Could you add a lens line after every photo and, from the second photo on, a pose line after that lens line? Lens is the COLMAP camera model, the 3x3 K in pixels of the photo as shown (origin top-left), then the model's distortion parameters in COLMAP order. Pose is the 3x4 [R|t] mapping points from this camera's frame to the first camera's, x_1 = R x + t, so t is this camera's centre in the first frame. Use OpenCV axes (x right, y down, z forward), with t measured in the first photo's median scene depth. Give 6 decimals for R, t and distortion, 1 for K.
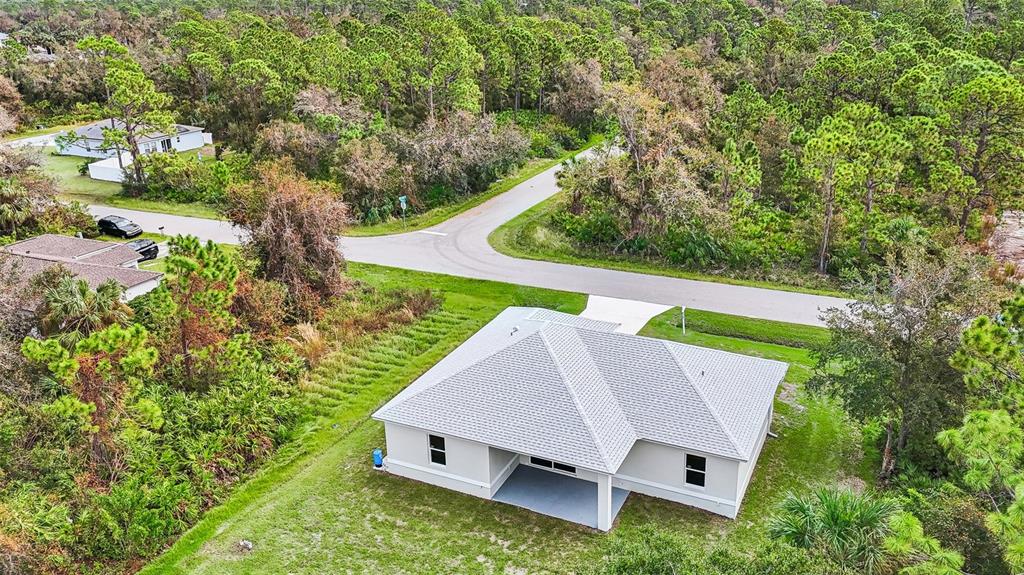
lens RADIAL K [[817.6, 0, 512.0], [0, 817.6, 287.5], [0, 0, 1]] dist [0.047698, -0.007019]
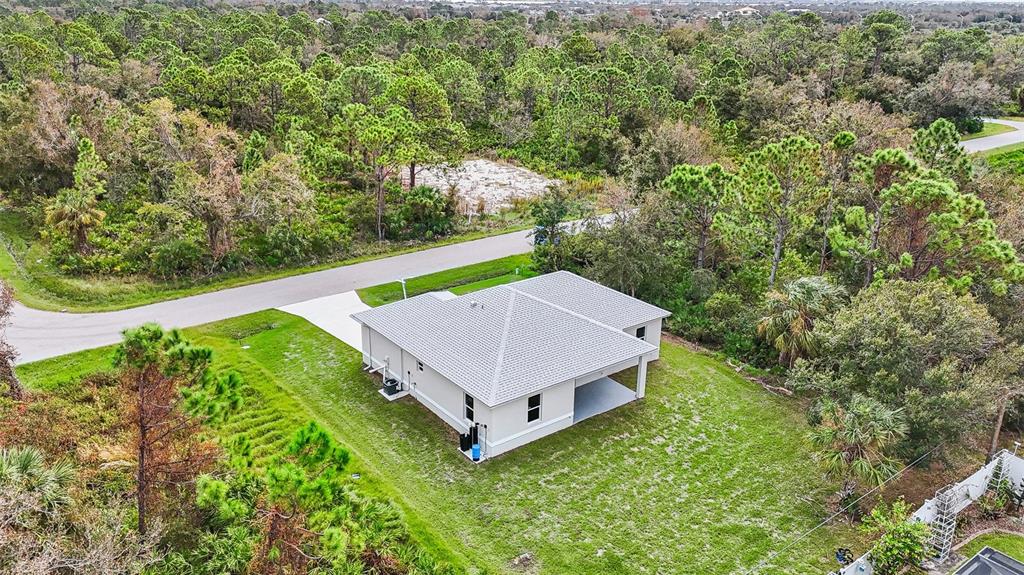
lens RADIAL K [[786.1, 0, 523.7], [0, 786.1, 286.6], [0, 0, 1]] dist [0.055170, -0.002192]
pose [[0.439235, -0.276213, 0.854856, -0.968281], [0.286765, 0.944888, 0.157960, -0.134071], [-0.851374, 0.175762, 0.494237, 0.442044]]
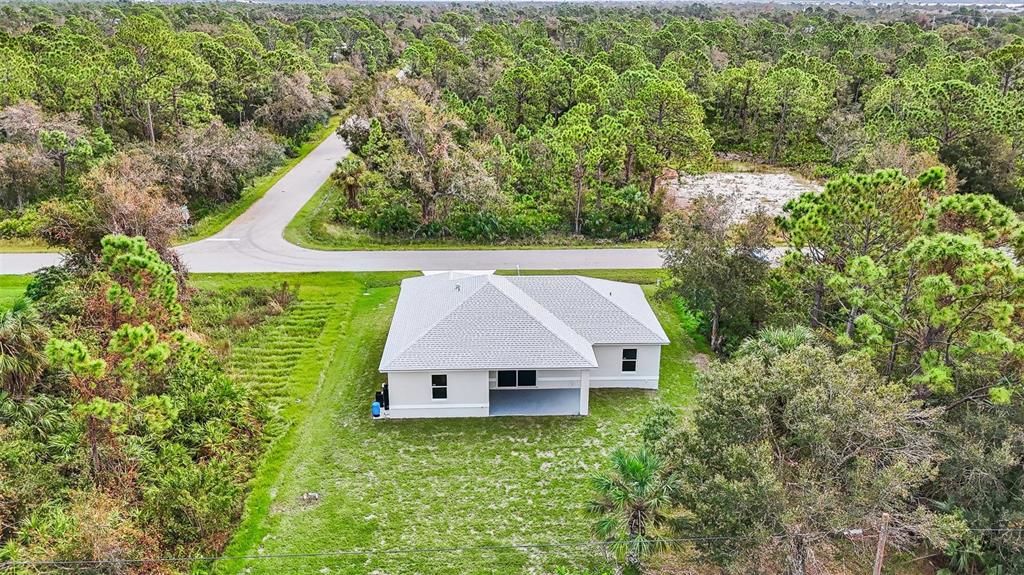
lens RADIAL K [[786.1, 0, 523.7], [0, 786.1, 286.6], [0, 0, 1]] dist [0.055170, -0.002192]
pose [[0.876572, -0.132691, 0.462616, -0.491273], [0.138996, 0.990078, 0.020610, 0.046265], [-0.460761, 0.046236, 0.886319, -0.084223]]
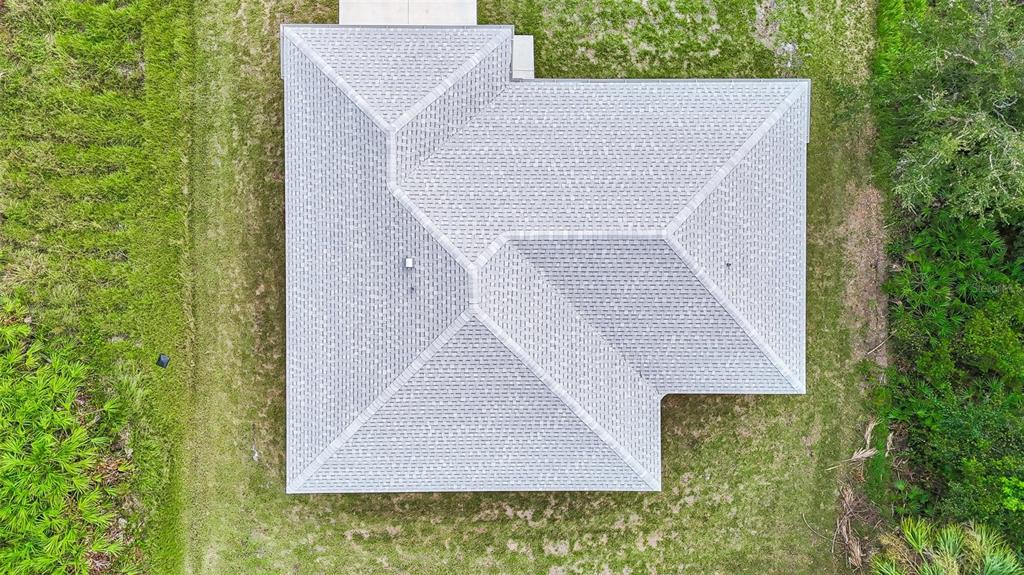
lens RADIAL K [[817.6, 0, 512.0], [0, 817.6, 287.5], [0, 0, 1]] dist [0.047698, -0.007019]
pose [[0.898632, -0.437583, 0.031341, 0.049758], [0.112615, 0.299136, 0.947542, -0.525733], [-0.424003, -0.847961, 0.318092, 0.848106]]
